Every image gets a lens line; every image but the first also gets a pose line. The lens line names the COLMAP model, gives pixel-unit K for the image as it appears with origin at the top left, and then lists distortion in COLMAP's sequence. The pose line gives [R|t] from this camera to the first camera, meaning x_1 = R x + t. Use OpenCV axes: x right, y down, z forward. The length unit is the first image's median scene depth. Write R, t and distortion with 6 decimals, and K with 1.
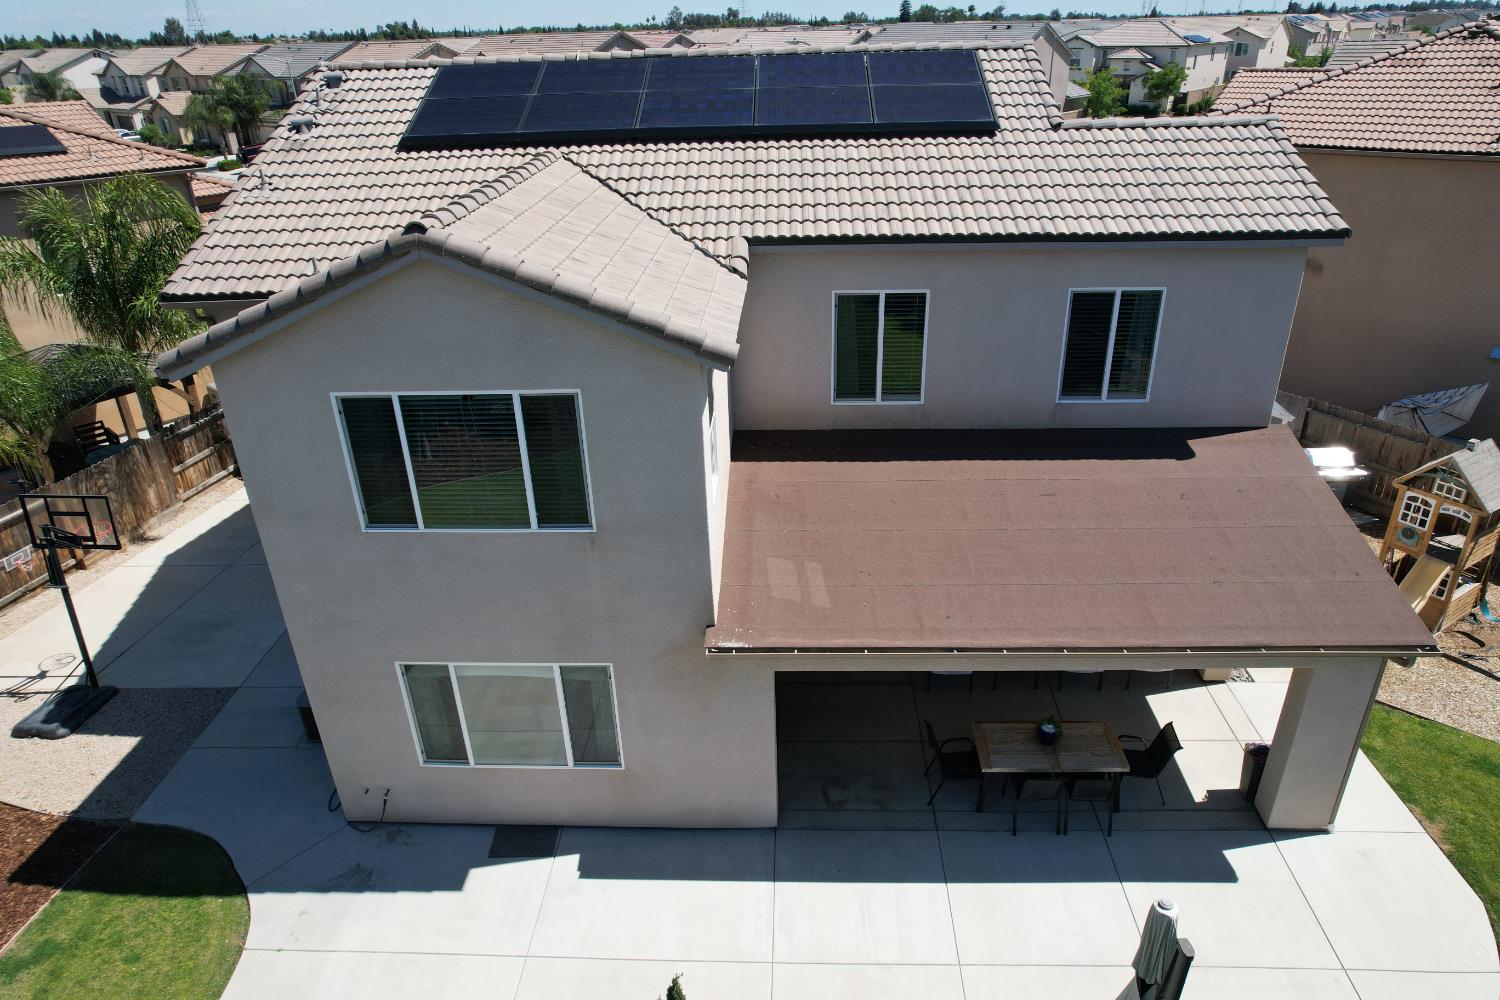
lens RADIAL K [[949.6, 0, 740.9], [0, 949.6, 504.7], [0, 0, 1]] dist [-0.069595, 0.058081]
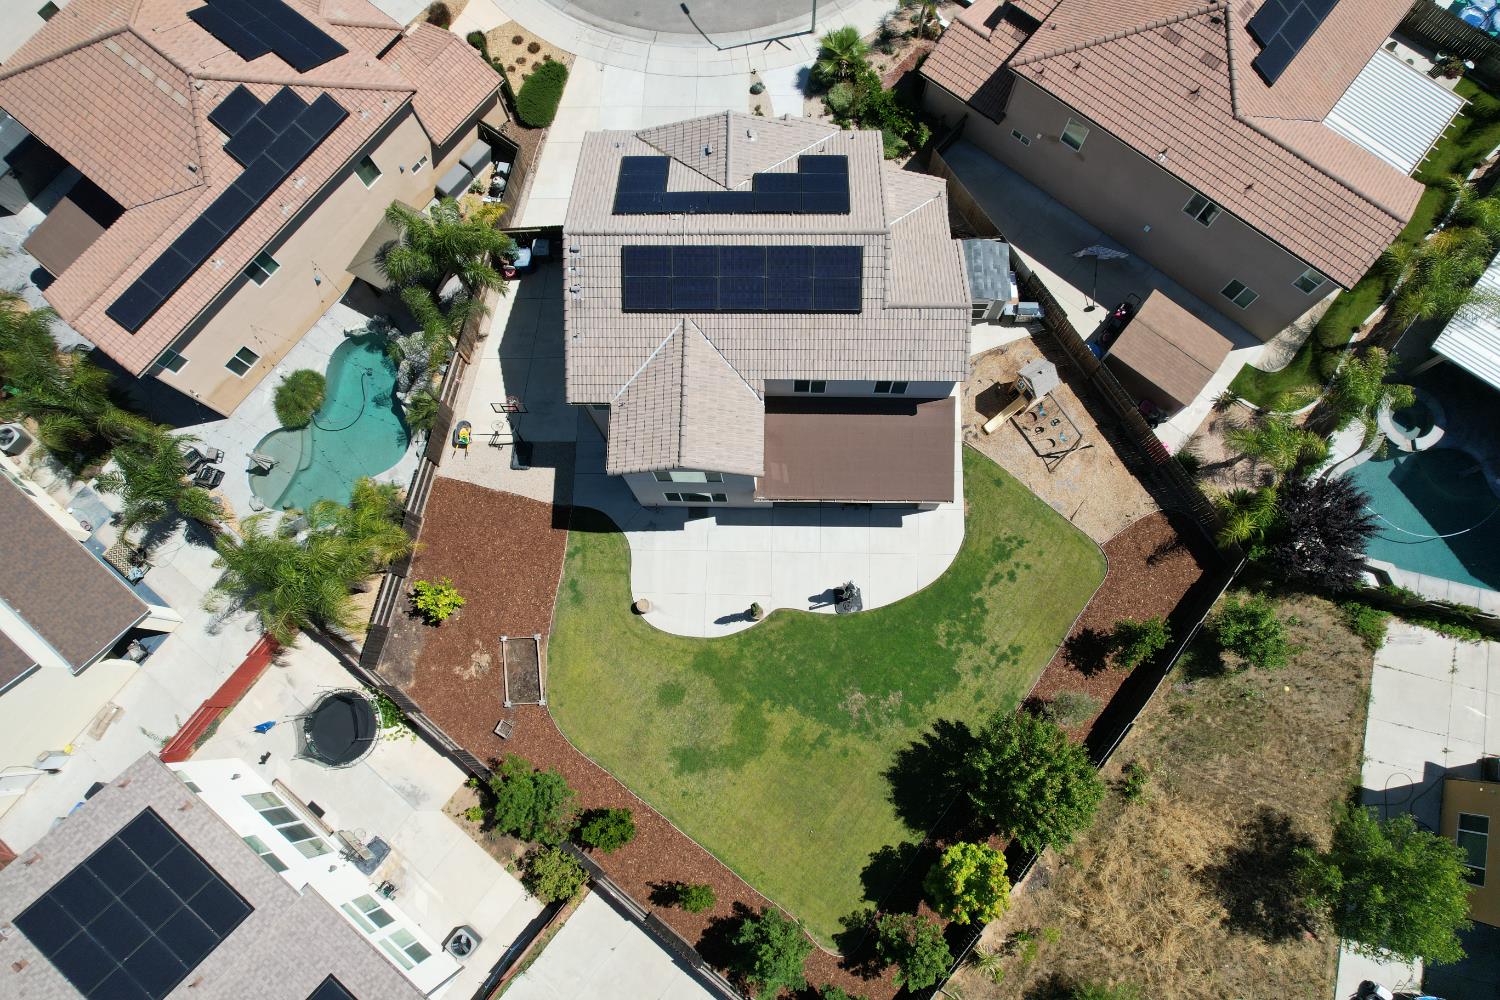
lens RADIAL K [[949.6, 0, 752.1], [0, 949.6, 507.5], [0, 0, 1]] dist [-0.069595, 0.058081]
pose [[0.999765, -0.020765, 0.006266, -0.057837], [0.008569, 0.643549, 0.765357, -2.257109], [-0.019926, -0.765123, 0.643575, -1.184622]]
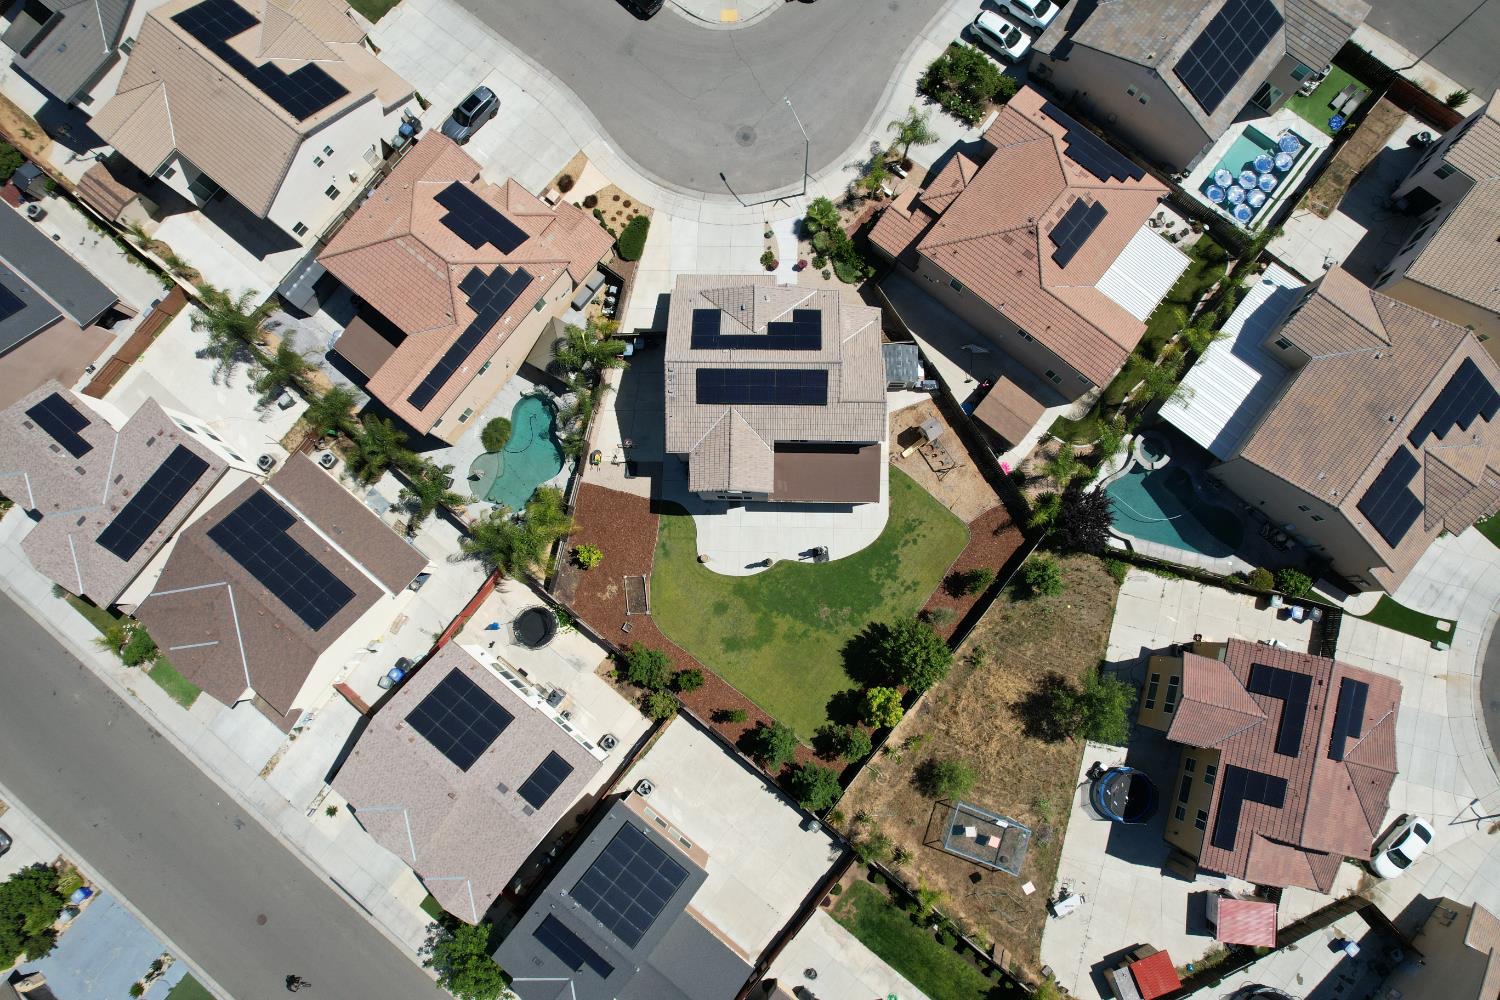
lens RADIAL K [[949.6, 0, 749.5], [0, 949.6, 506.7], [0, 0, 1]] dist [-0.069595, 0.058081]
pose [[0.999788, -0.020560, 0.000685, -0.144280], [0.011047, 0.564677, 0.825238, -4.490179], [-0.017353, -0.825056, 0.564785, -2.342771]]
